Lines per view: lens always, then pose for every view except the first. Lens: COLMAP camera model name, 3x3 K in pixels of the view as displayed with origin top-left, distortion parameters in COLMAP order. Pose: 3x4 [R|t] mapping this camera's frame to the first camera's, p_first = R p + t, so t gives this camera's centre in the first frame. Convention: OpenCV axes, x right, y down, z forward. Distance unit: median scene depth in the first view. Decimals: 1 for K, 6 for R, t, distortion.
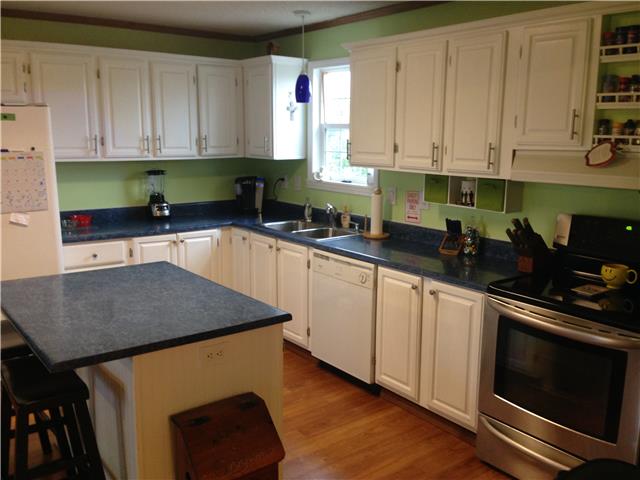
lens RADIAL K [[583.8, 0, 320.0], [0, 583.8, 240.0], [0, 0, 1]] dist [-0.000518, -0.000368]
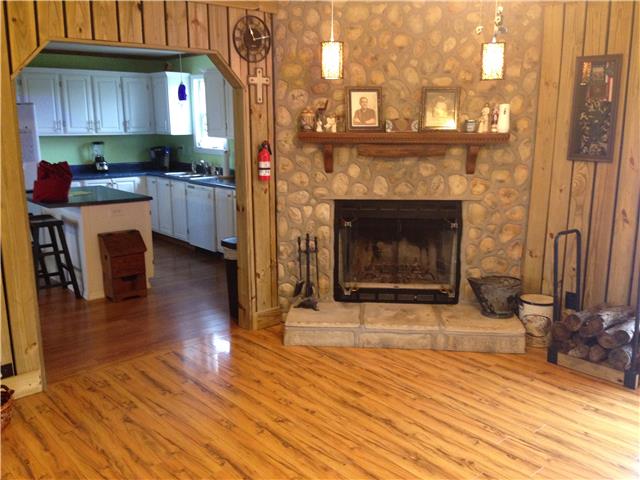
lens RADIAL K [[584.0, 0, 320.0], [0, 584.0, 240.0], [0, 0, 1]] dist [0.081927, -0.159943]
pose [[0.998346, -0.020572, 0.053678, 0.254582], [0.019388, 0.999559, 0.022481, 0.135584], [-0.054117, -0.021404, 0.998305, -0.714771]]
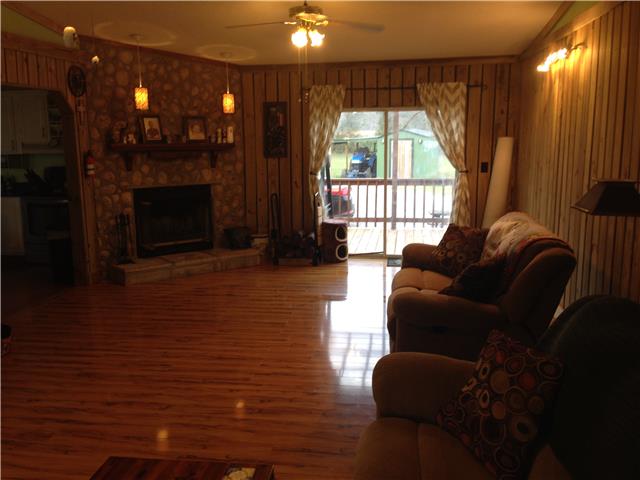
lens RADIAL K [[584.0, 0, 320.0], [0, 584.0, 240.0], [0, 0, 1]] dist [0.081927, -0.159943]
pose [[0.706806, -0.137330, 0.693949, -0.383664], [0.146280, 0.988147, 0.046560, 0.217580], [-0.692118, 0.068602, 0.718517, -1.112473]]
